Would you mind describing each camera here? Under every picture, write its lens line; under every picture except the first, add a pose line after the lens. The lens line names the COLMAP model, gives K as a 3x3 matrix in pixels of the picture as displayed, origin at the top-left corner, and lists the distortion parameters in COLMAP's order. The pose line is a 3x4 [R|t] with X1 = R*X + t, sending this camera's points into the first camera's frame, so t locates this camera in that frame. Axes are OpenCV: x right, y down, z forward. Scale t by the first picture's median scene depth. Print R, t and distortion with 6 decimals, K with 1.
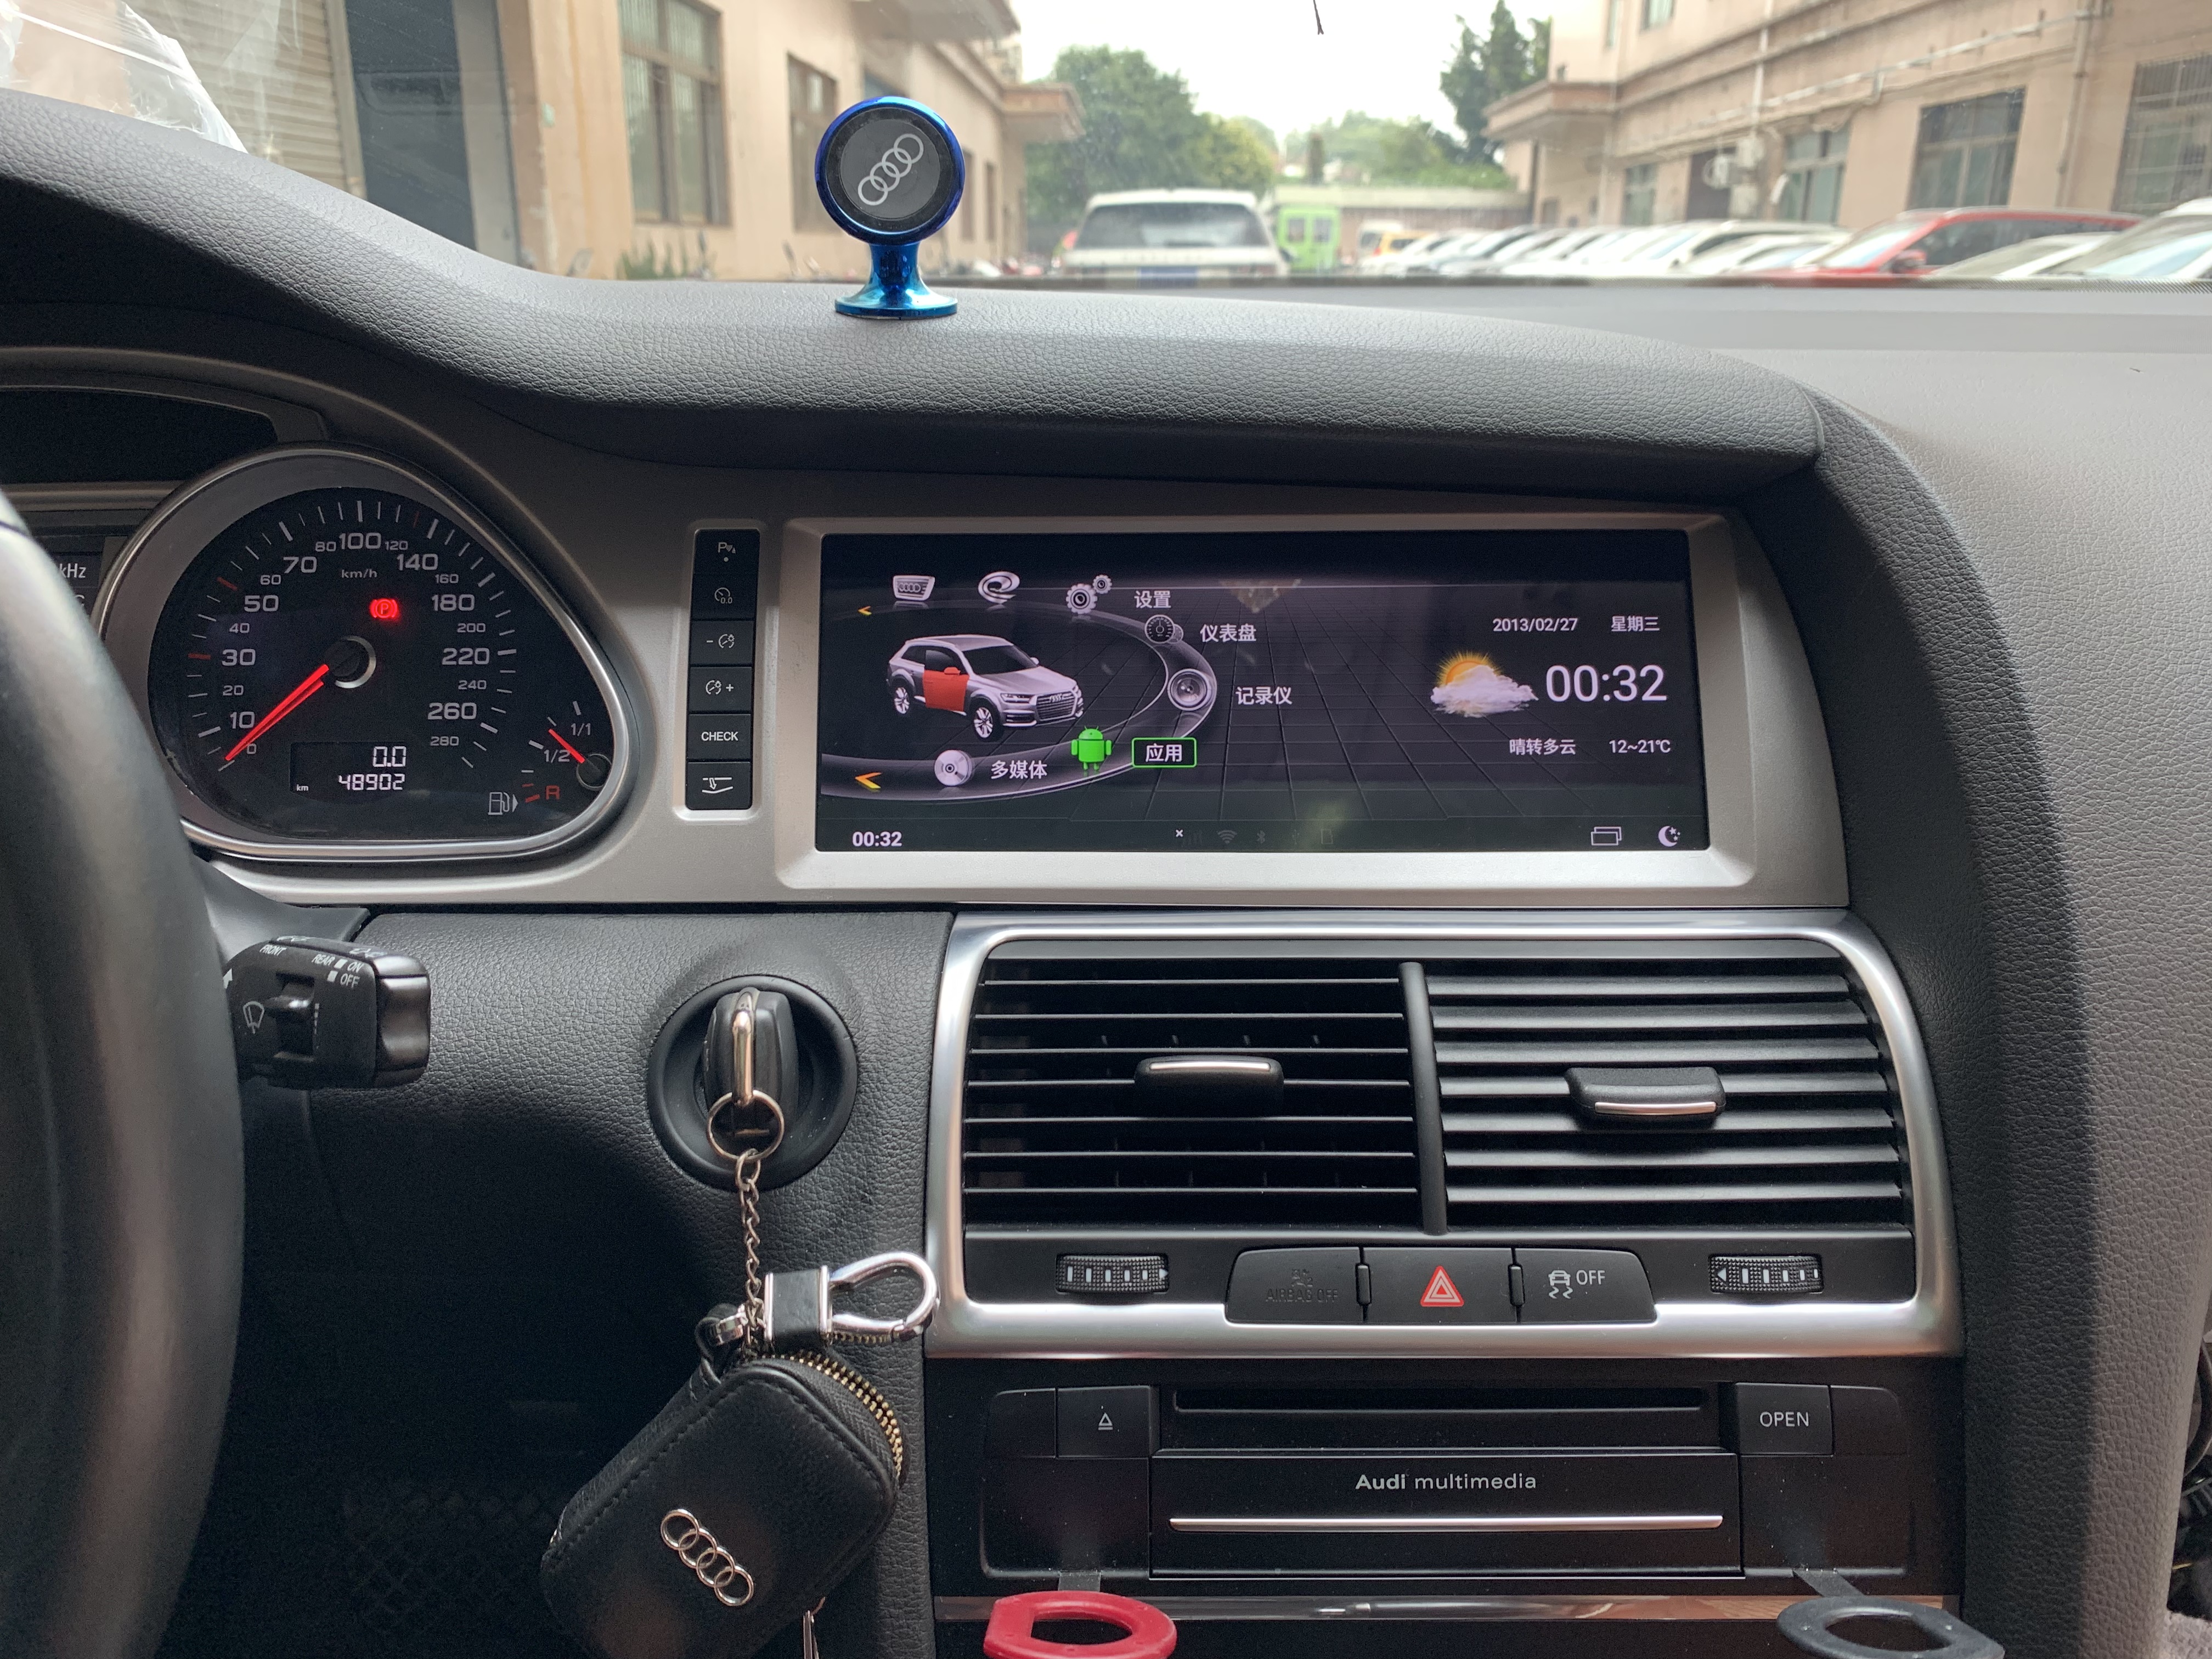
lens RADIAL K [[1716.6, 0, 1107.7], [0, 1716.6, 832.4], [0, 0, 1]] dist [0.001731, -0.008097]
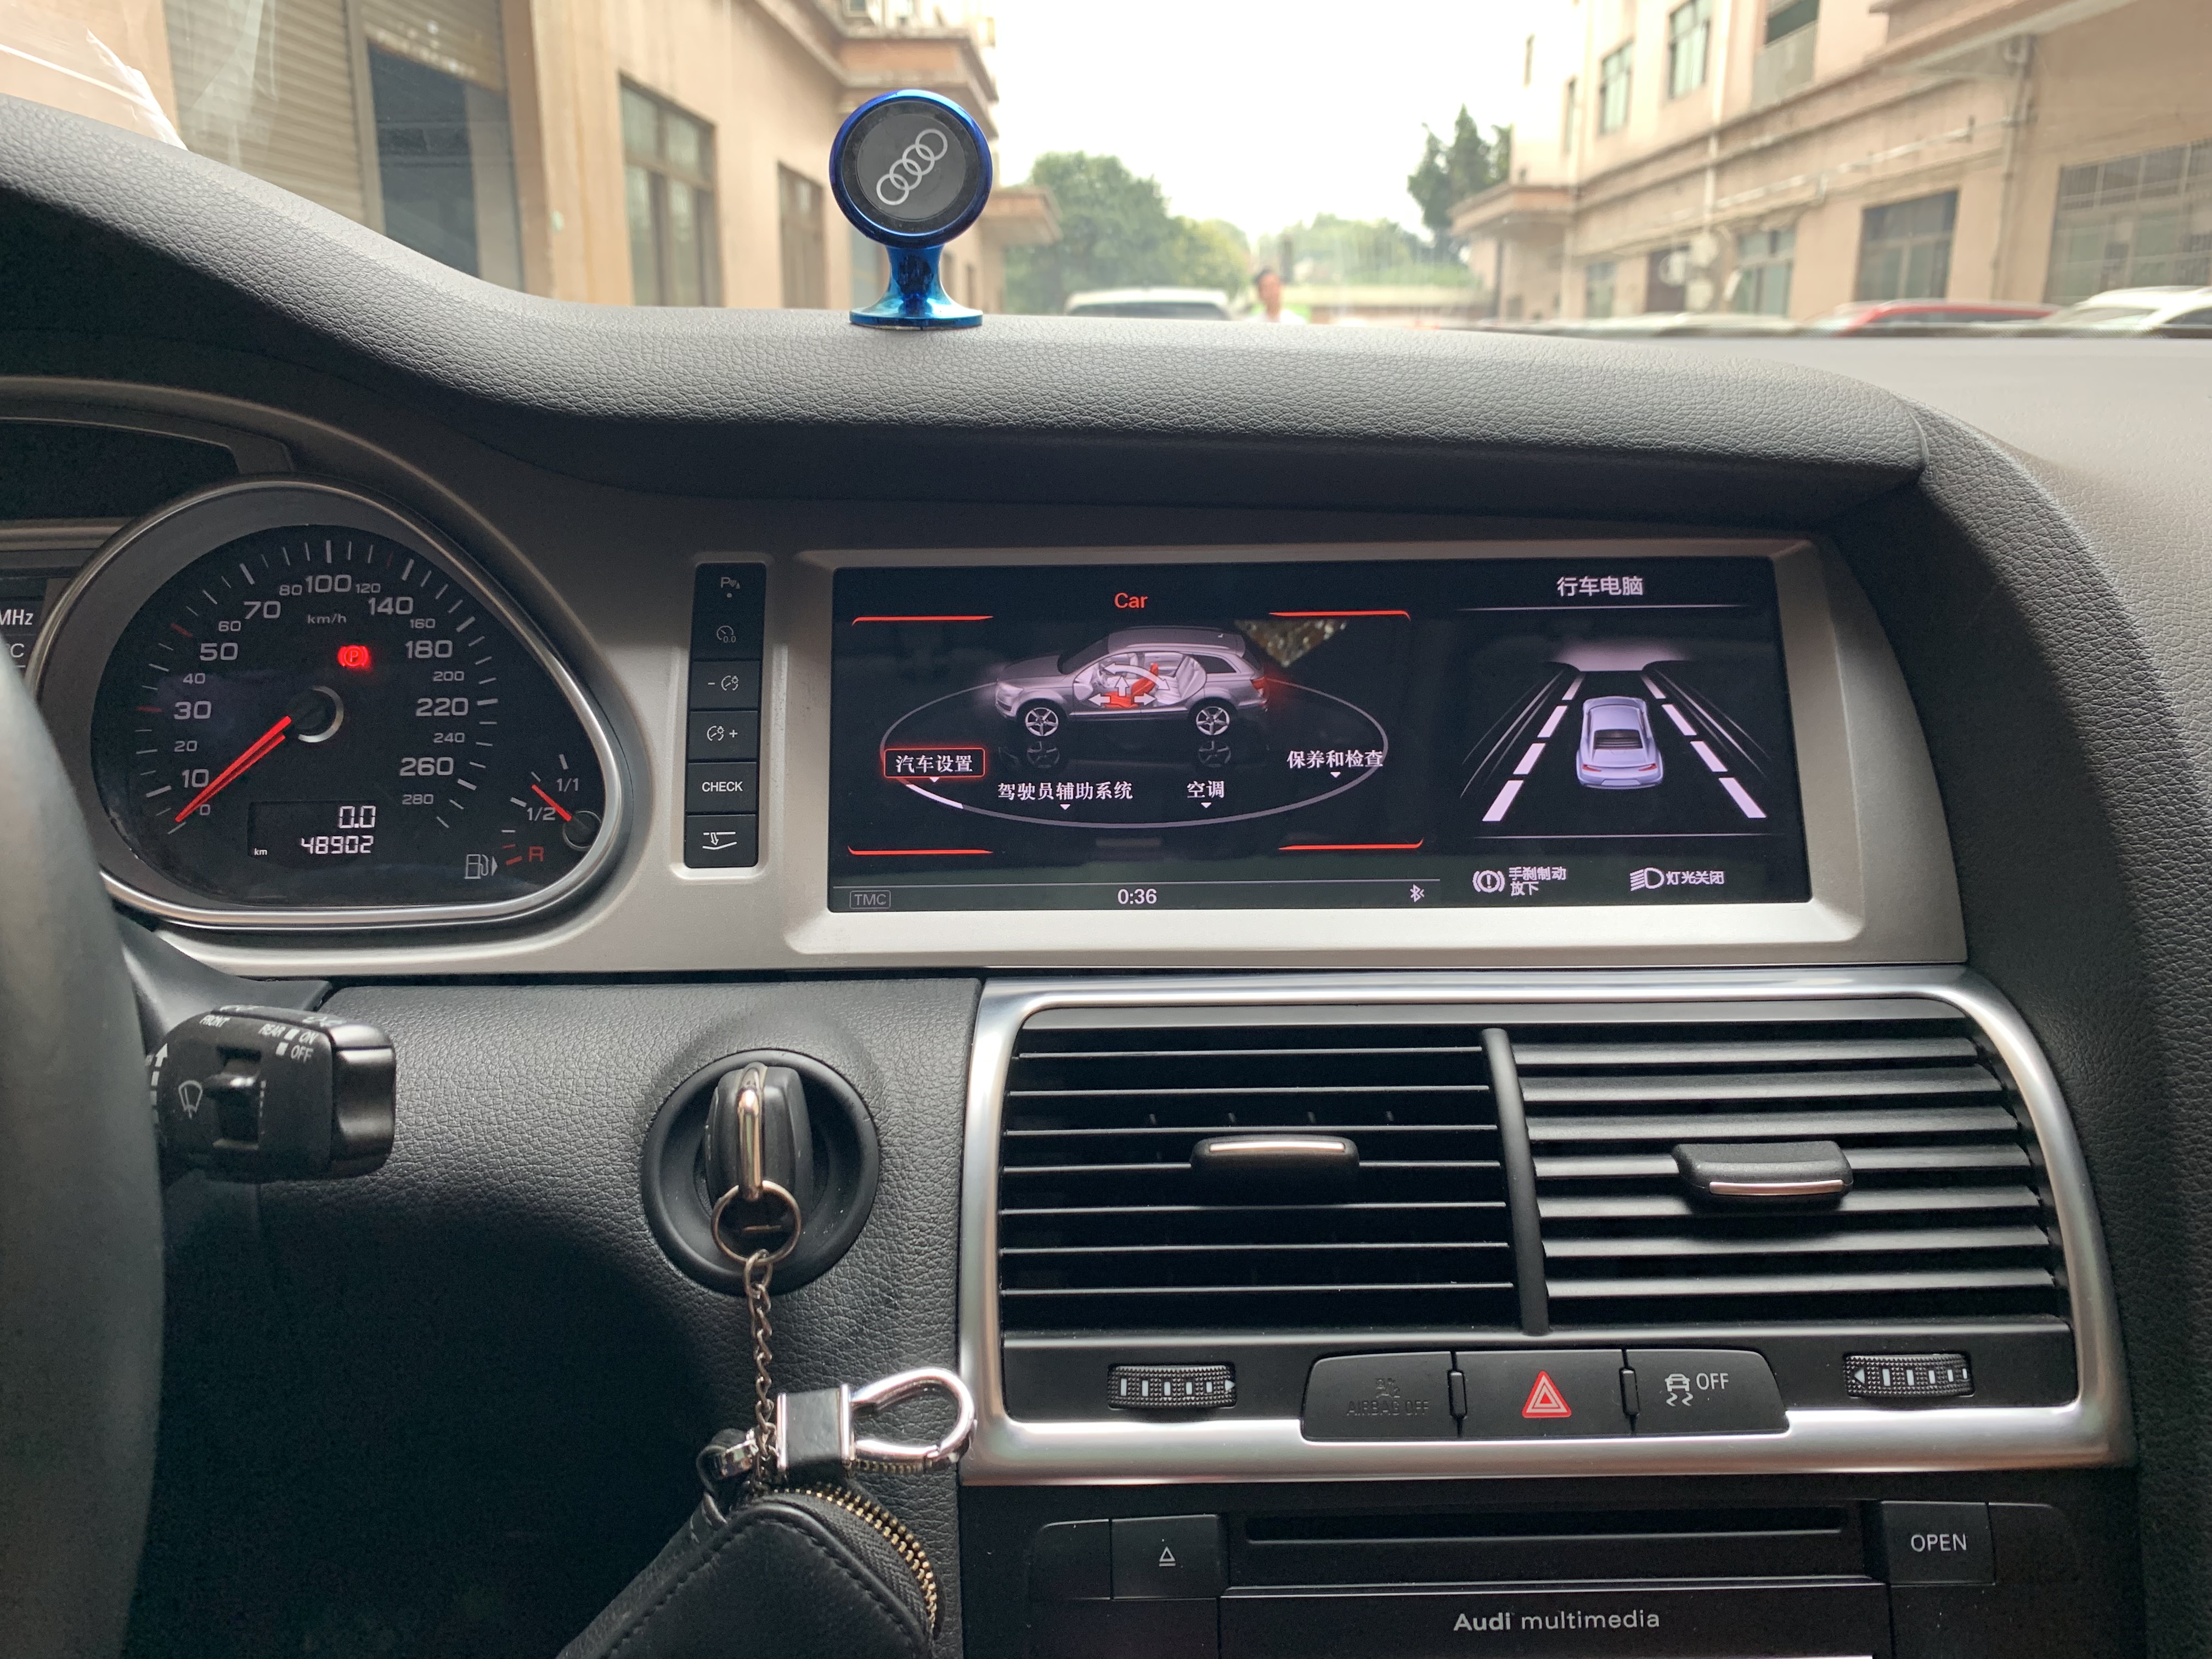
lens RADIAL K [[1719.2, 0, 1109.6], [0, 1719.2, 831.2], [0, 0, 1]] dist [-0.009221, 0.007383]
pose [[0.999875, -0.009063, 0.012970, -0.034460], [0.009744, 0.998522, -0.053467, 0.018470], [-0.012466, 0.053587, 0.998485, 0.096151]]
